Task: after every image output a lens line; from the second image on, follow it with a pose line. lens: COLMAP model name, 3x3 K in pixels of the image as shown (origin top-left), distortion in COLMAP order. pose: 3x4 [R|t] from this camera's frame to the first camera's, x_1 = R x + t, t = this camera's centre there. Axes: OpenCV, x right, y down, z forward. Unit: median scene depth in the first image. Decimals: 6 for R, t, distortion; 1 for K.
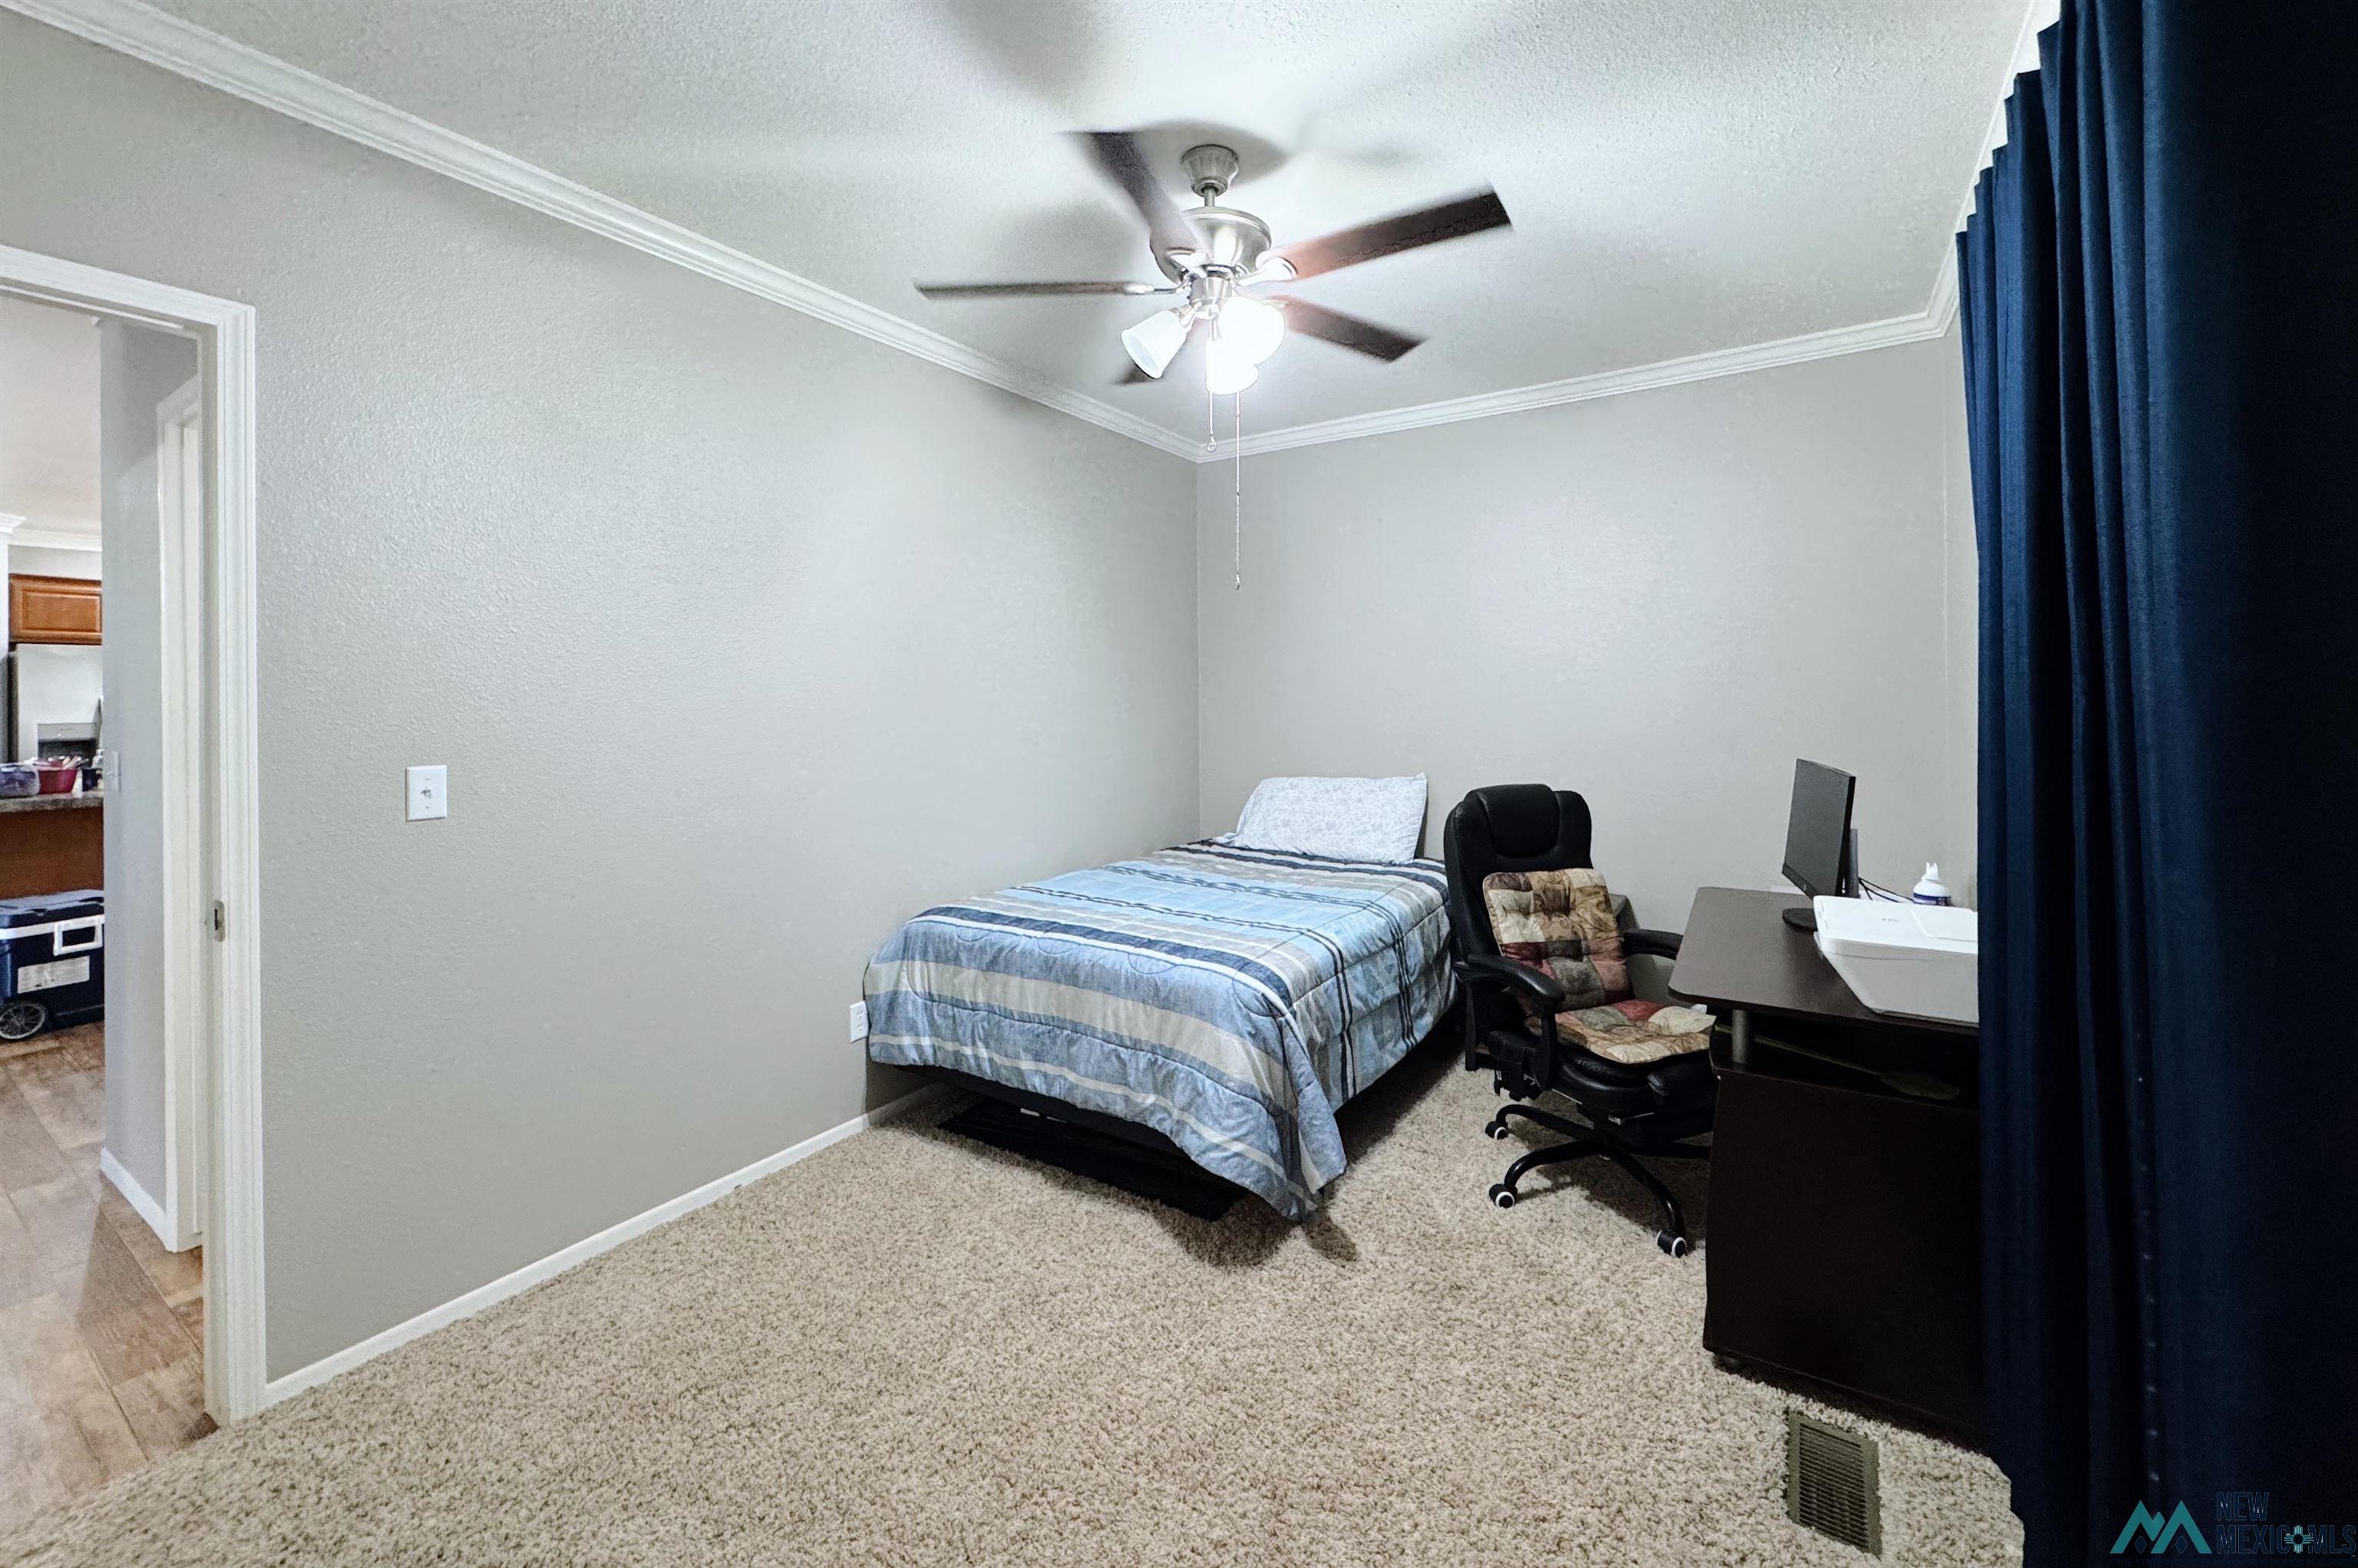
lens RADIAL K [[934.6, 0, 1234.7], [0, 934.6, 707.1], [0, 0, 1]] dist [-0.003978, 0.000614]
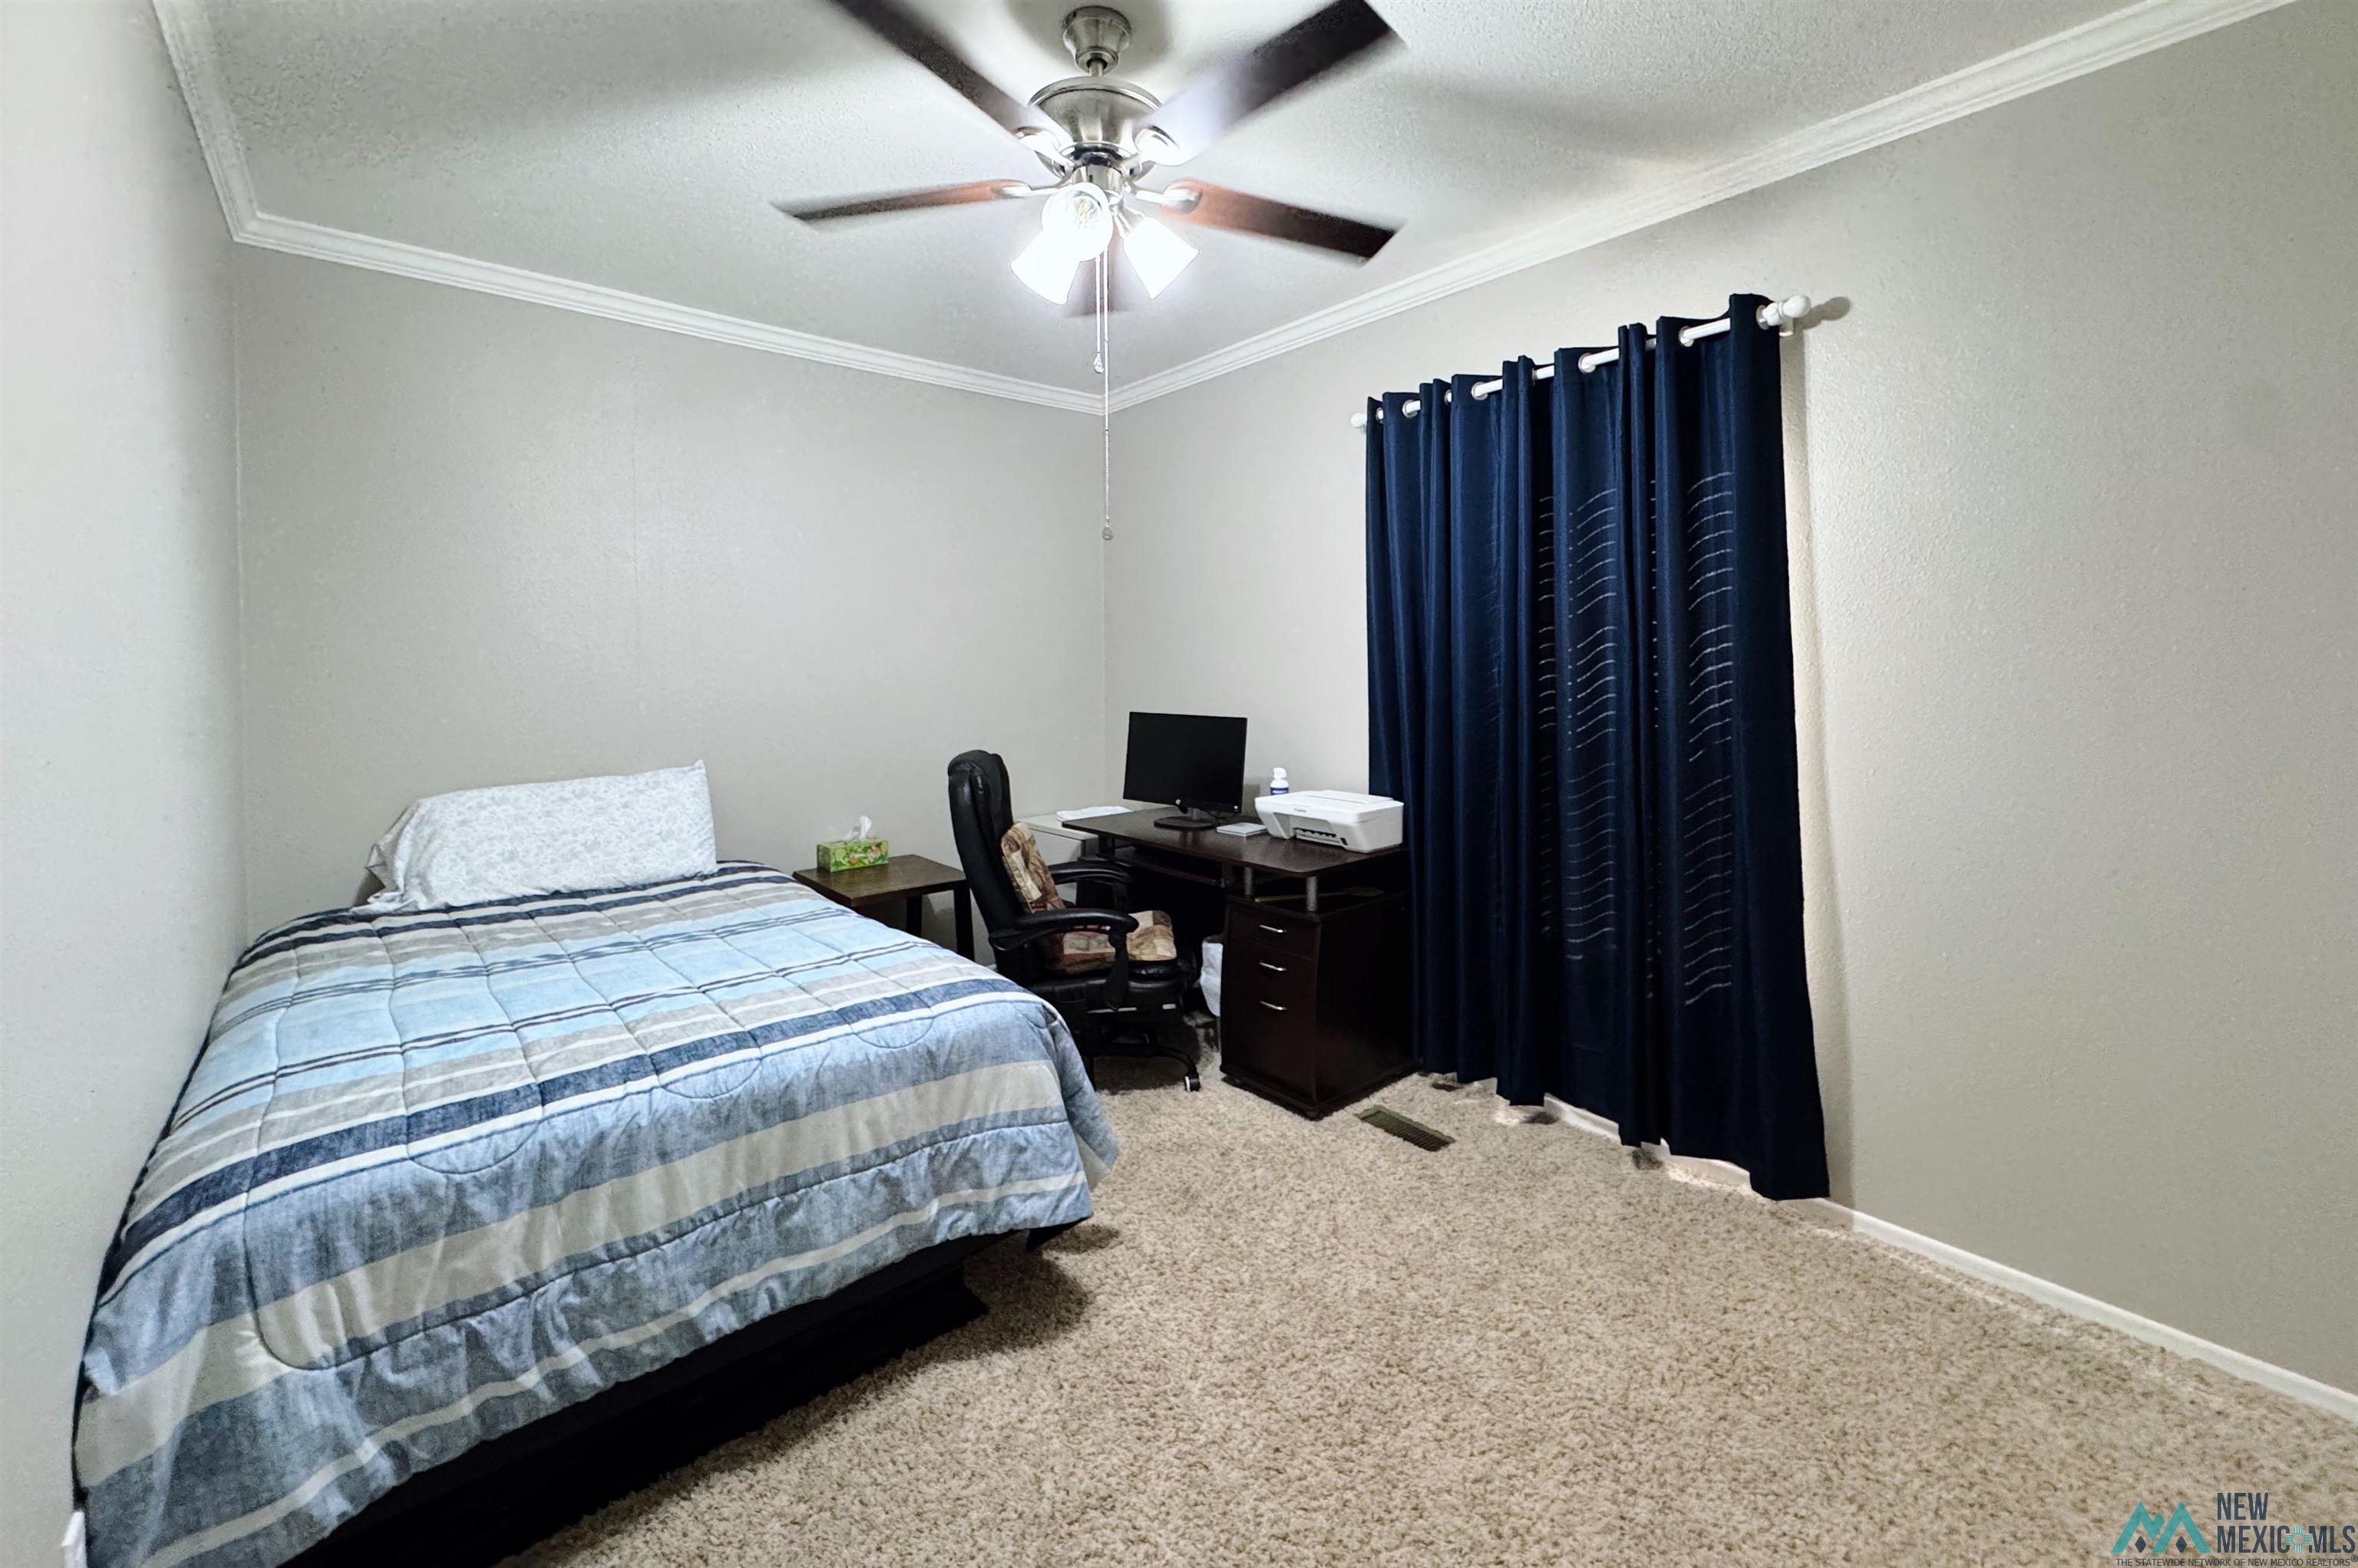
lens RADIAL K [[934.6, 0, 1131.4], [0, 934.6, 669.4], [0, 0, 1]] dist [-0.003978, 0.000614]
pose [[0.319518, -0.000923, 0.947580, -0.677006], [0.012794, 0.999913, -0.003340, -0.003513], [-0.947494, 0.013190, 0.319502, 0.553359]]
